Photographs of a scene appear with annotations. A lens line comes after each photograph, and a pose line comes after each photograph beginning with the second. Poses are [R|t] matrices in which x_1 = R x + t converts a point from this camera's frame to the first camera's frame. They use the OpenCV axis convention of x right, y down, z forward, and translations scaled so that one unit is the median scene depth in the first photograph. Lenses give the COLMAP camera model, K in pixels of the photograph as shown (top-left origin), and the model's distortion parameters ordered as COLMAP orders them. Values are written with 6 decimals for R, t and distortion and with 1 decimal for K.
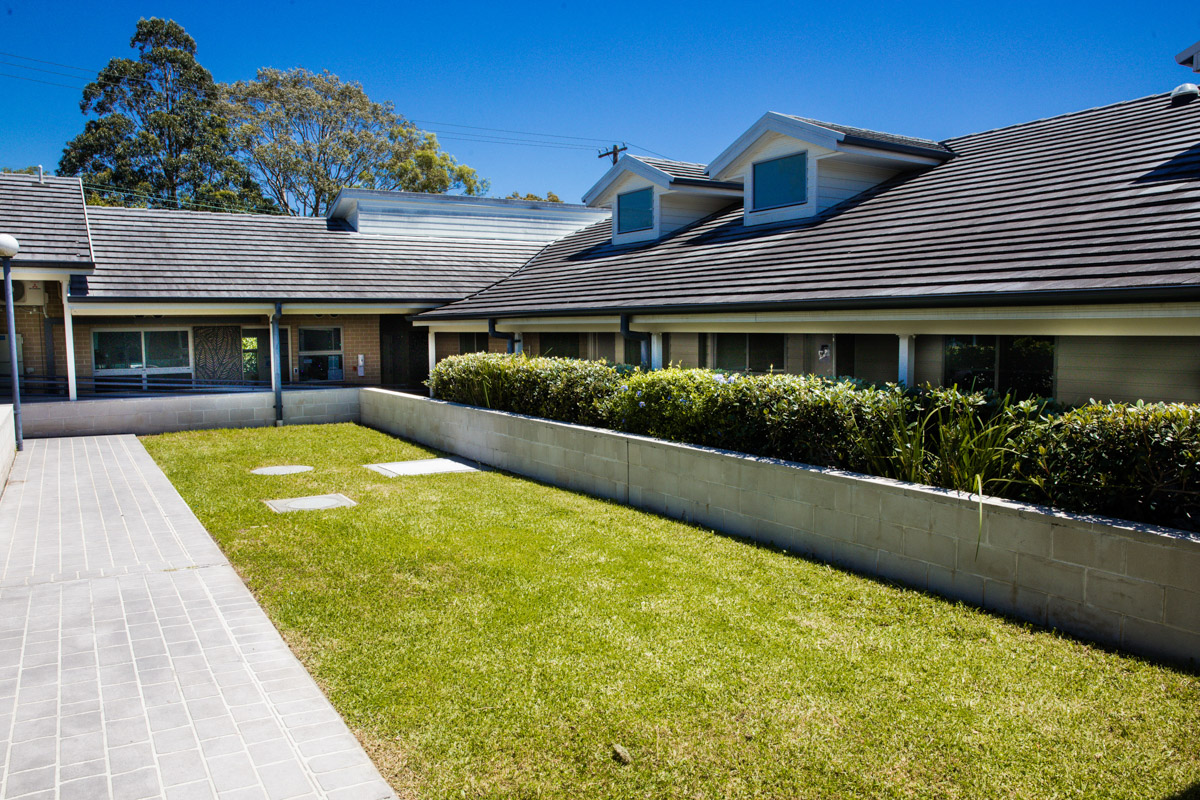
lens RADIAL K [[881.1, 0, 597.7], [0, 881.1, 409.8], [0, 0, 1]] dist [-0.100214, 0.100970]
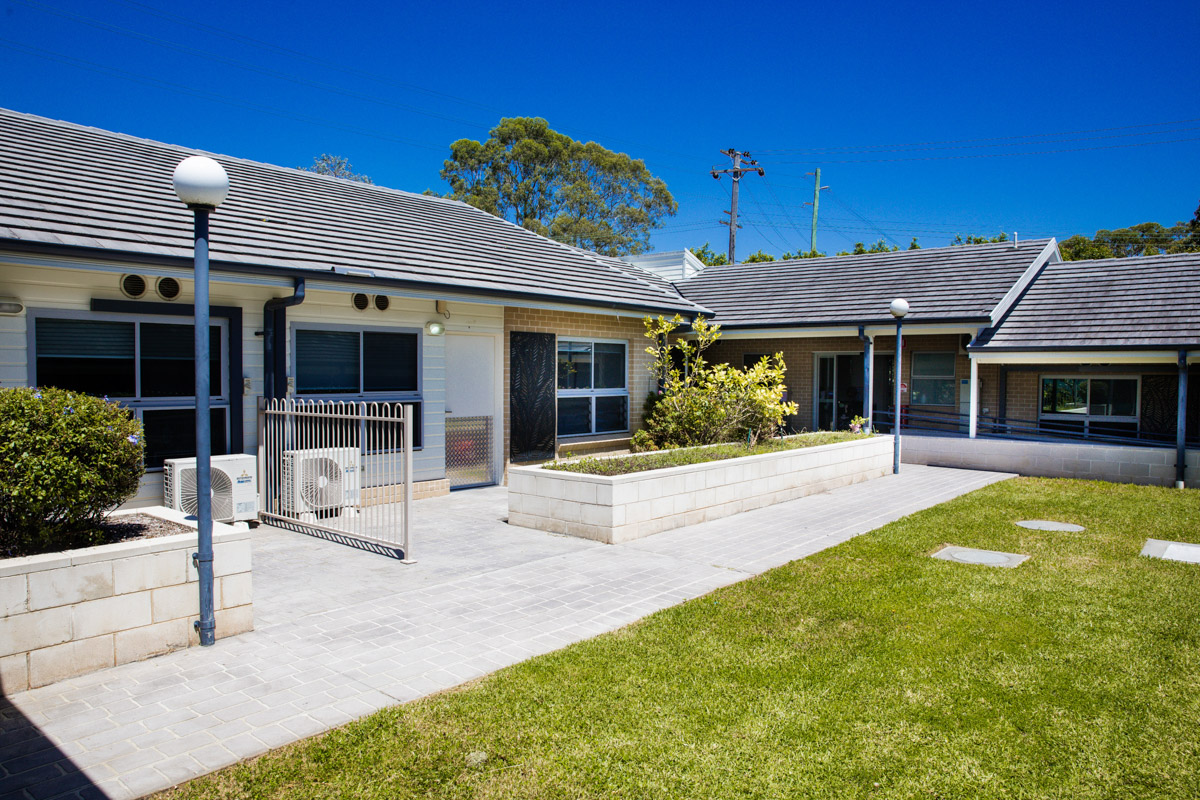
lens RADIAL K [[829.4, 0, 594.7], [0, 829.4, 407.1], [0, 0, 1]] dist [-0.107017, 0.091152]
pose [[0.310399, 0.048242, -0.949381, 0.227826], [-0.098550, 0.994963, 0.018338, -0.019734], [0.945484, 0.087870, 0.313590, 0.168979]]
